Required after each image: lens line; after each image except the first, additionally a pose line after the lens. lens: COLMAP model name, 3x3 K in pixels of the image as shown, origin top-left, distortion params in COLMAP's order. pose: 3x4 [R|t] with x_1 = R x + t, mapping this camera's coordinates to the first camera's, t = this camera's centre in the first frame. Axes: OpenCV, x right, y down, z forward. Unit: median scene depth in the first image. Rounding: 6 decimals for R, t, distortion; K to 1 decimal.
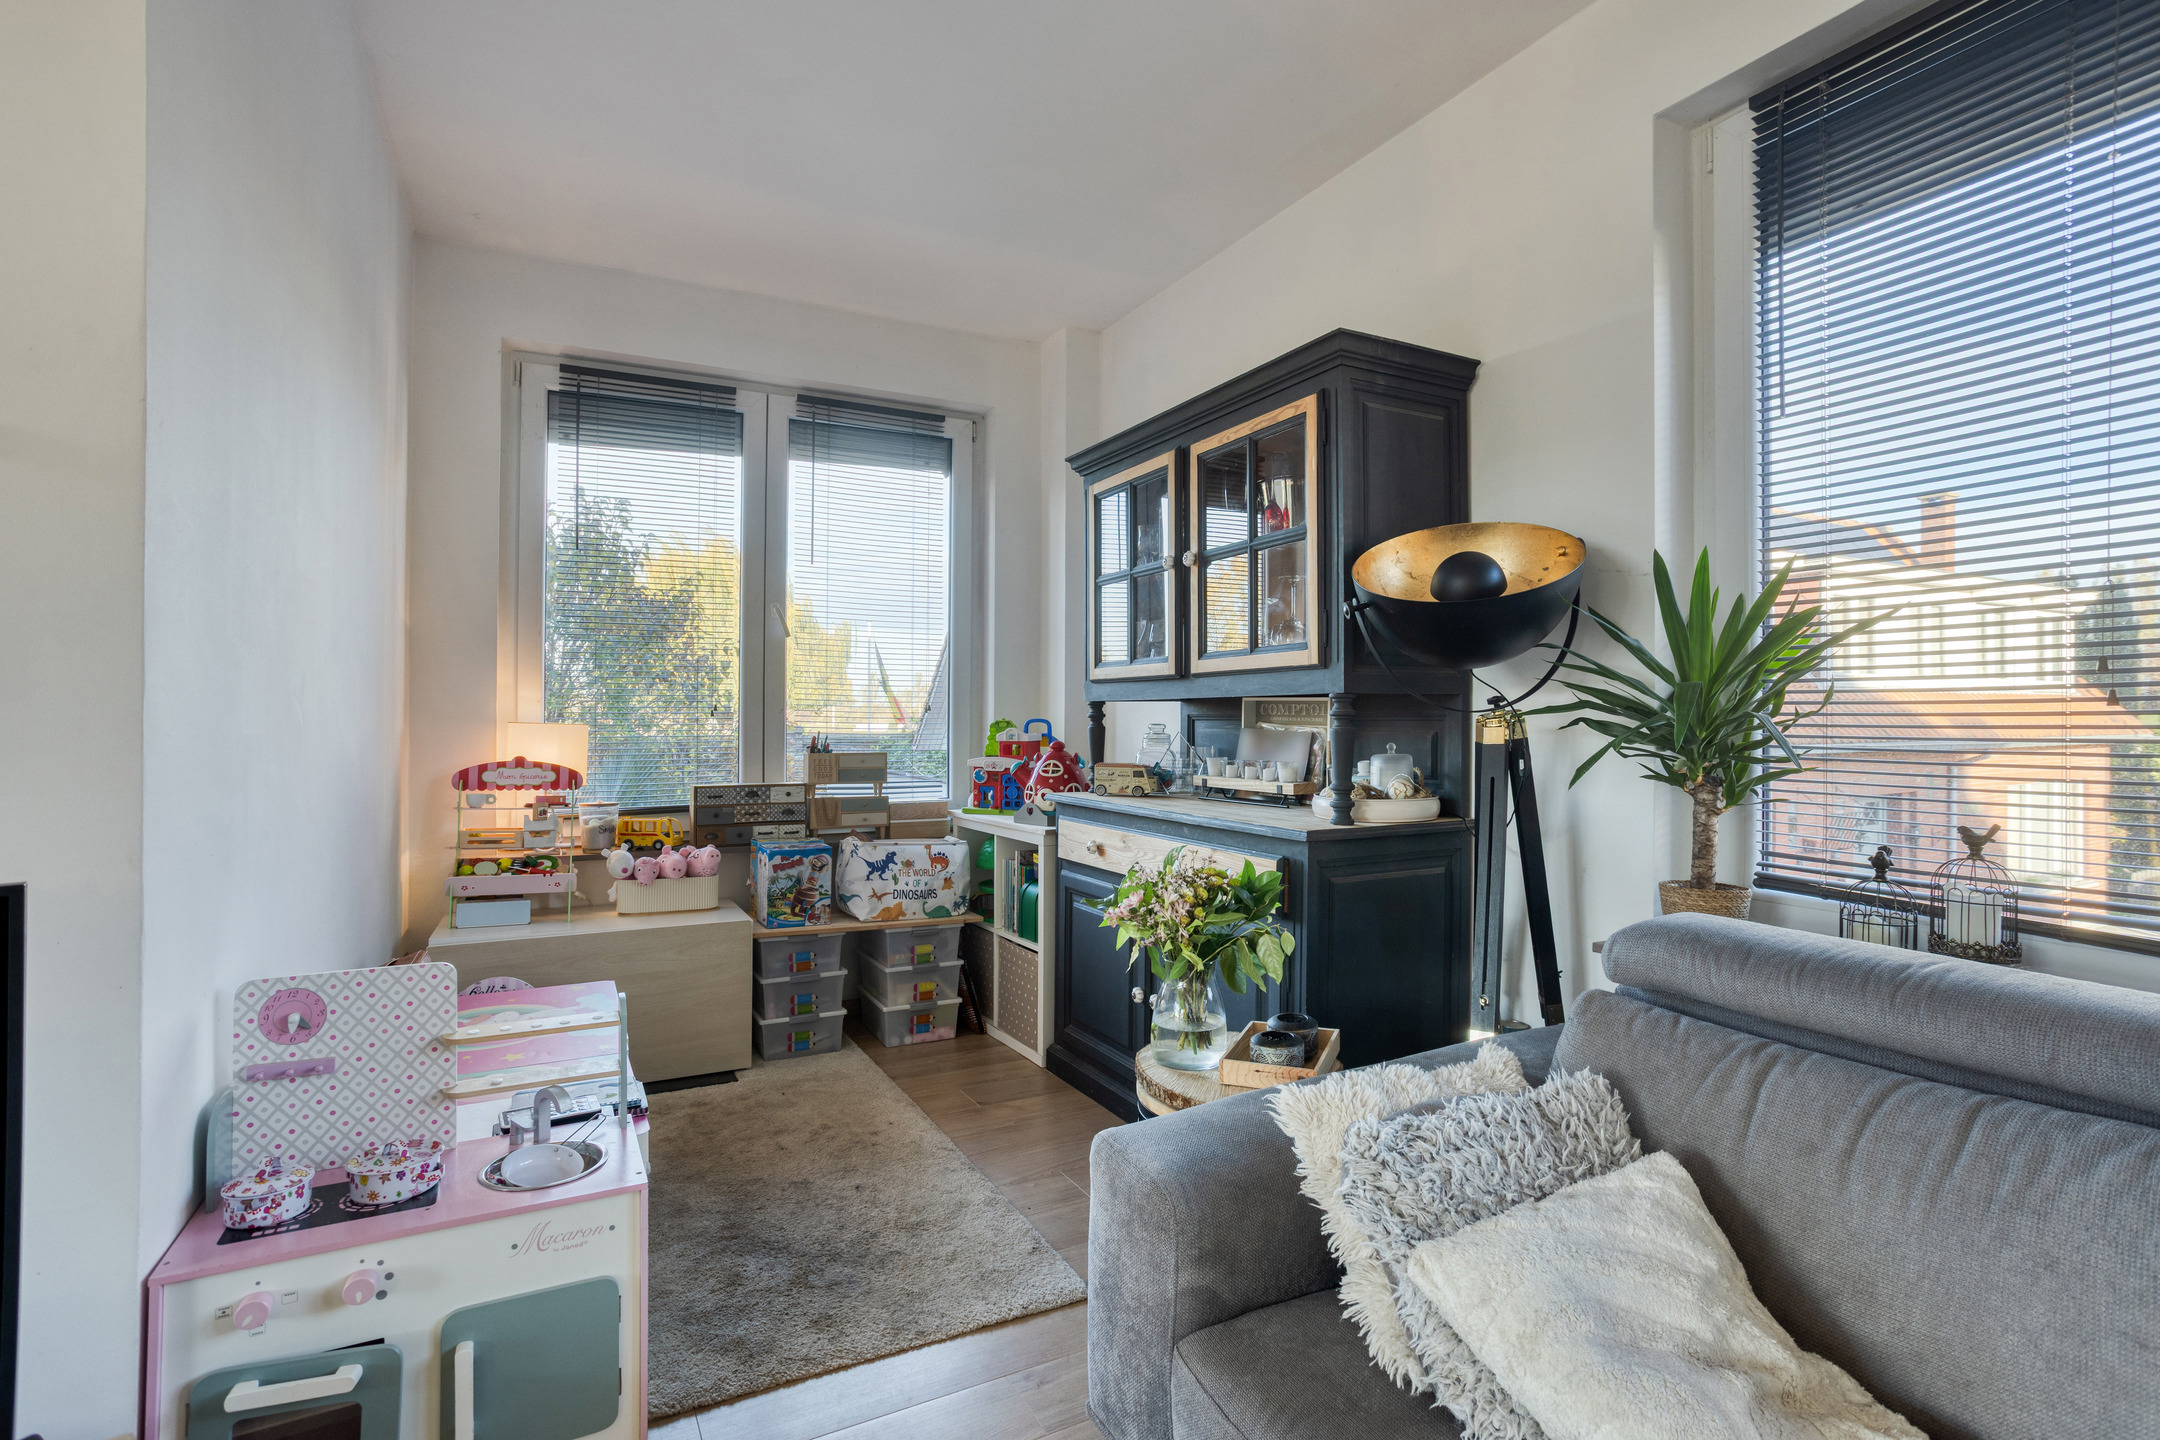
lens RADIAL K [[1027.8, 0, 1138.4], [0, 1027.8, 704.5], [0, 0, 1]] dist [-0.020016, 0.000159]
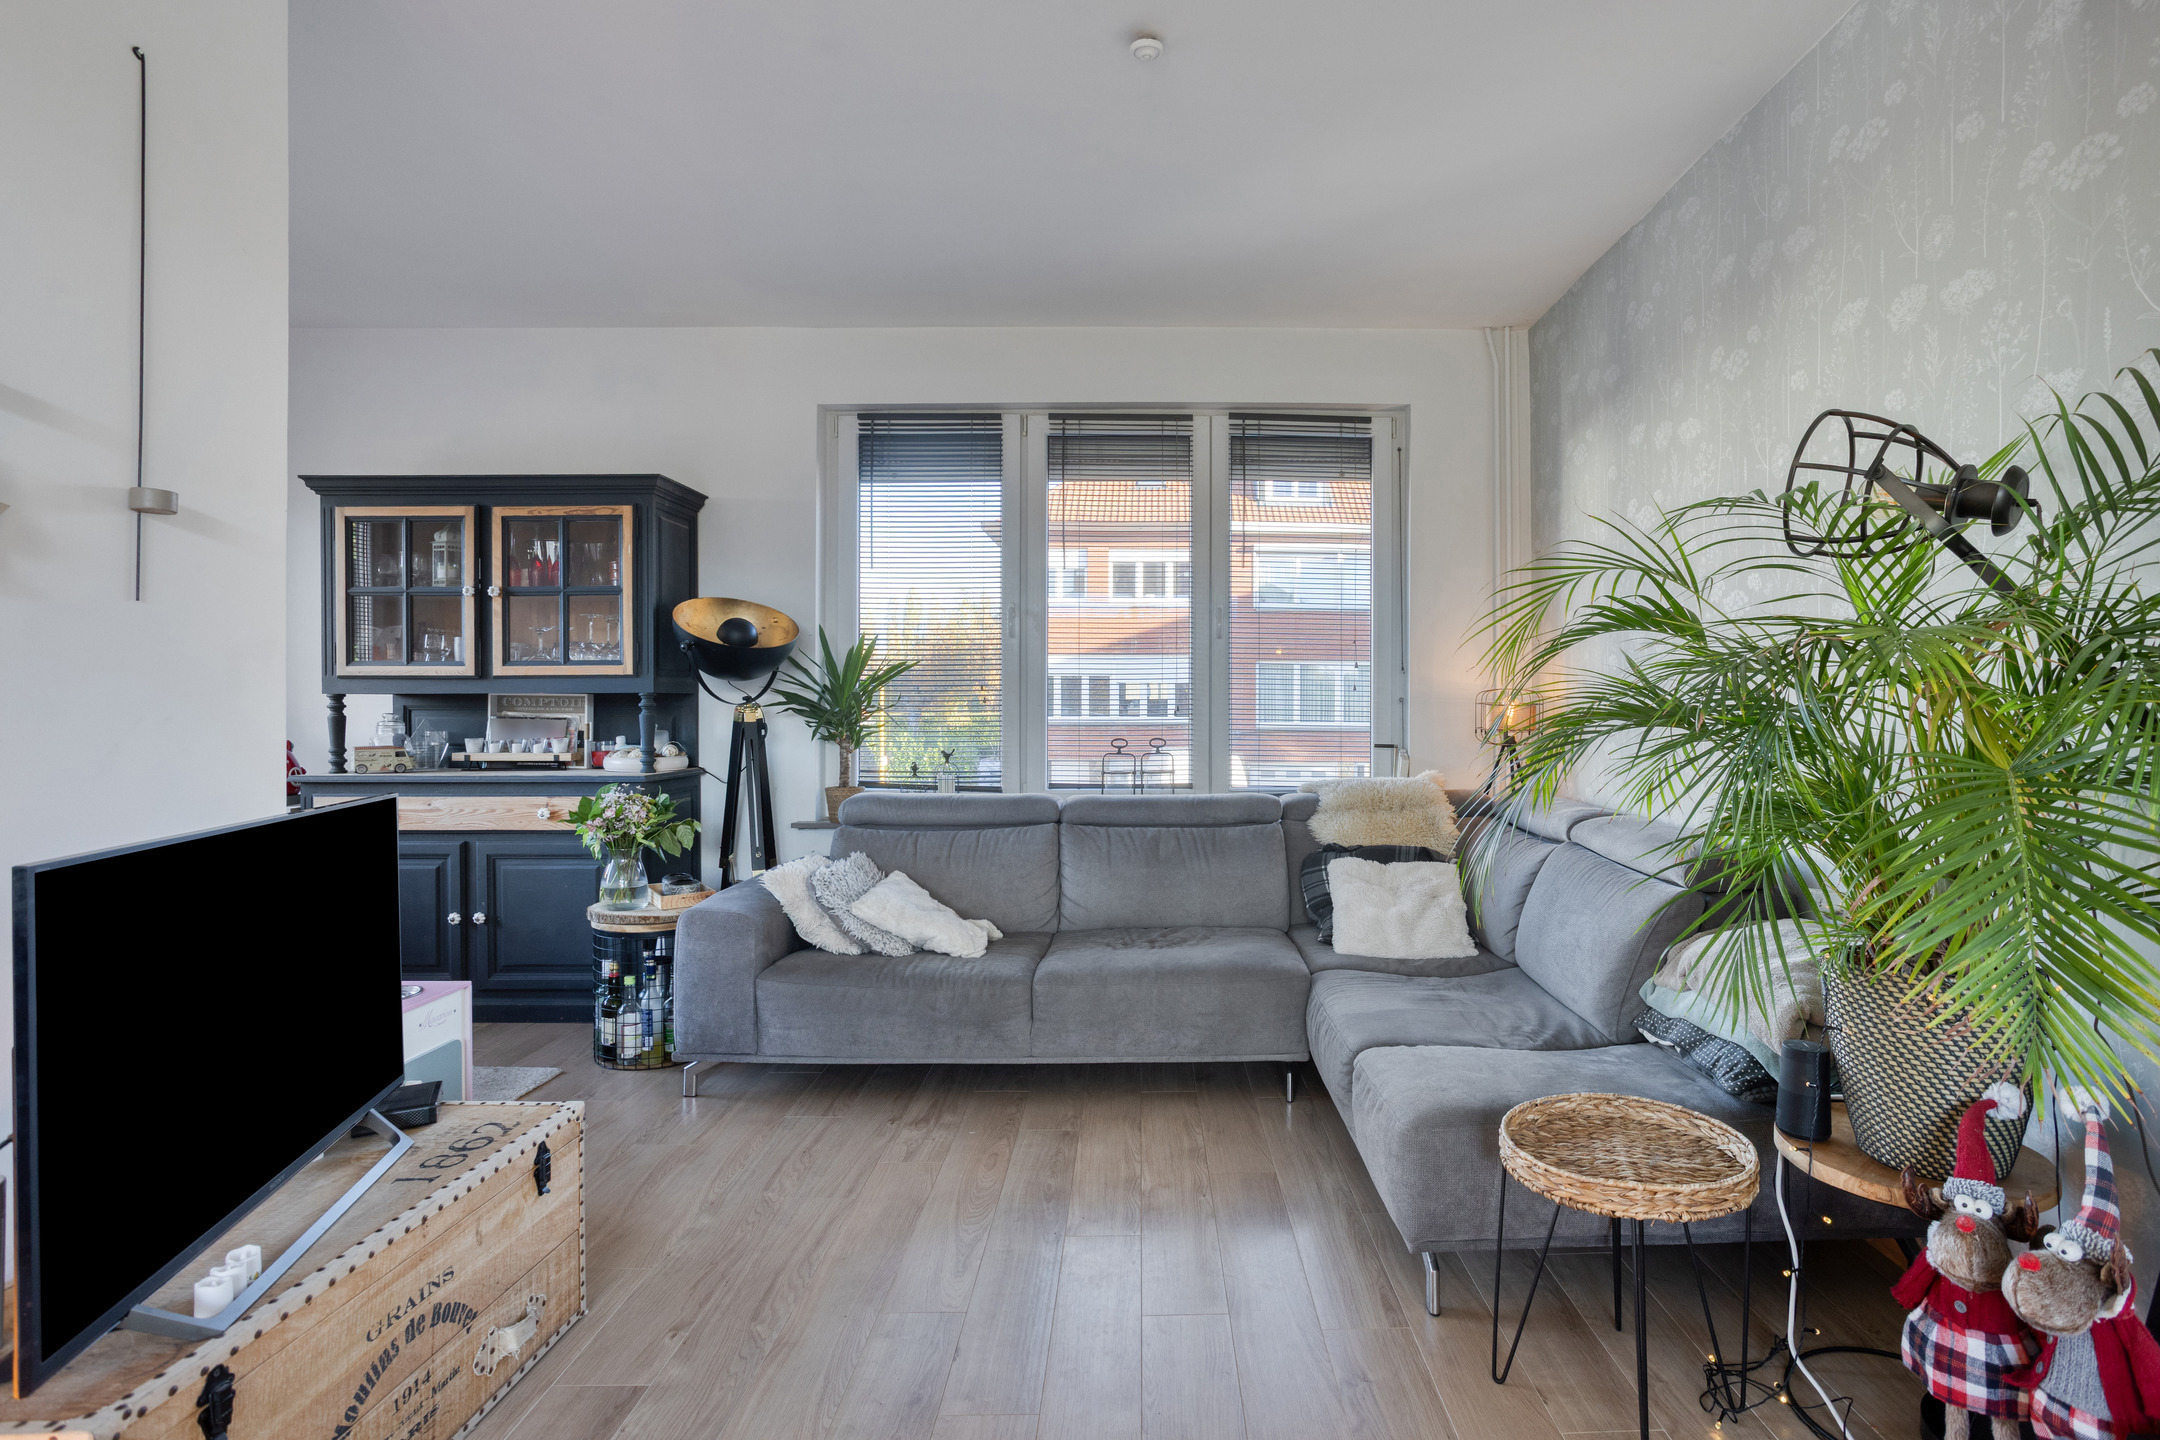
lens RADIAL K [[1027.8, 0, 1138.4], [0, 1027.8, 704.5], [0, 0, 1]] dist [-0.020016, 0.000159]
pose [[0.489317, -0.001875, 0.872104, -0.851274], [-0.010351, 0.999915, 0.007958, -0.013970], [-0.872045, -0.012921, 0.489256, -0.485896]]
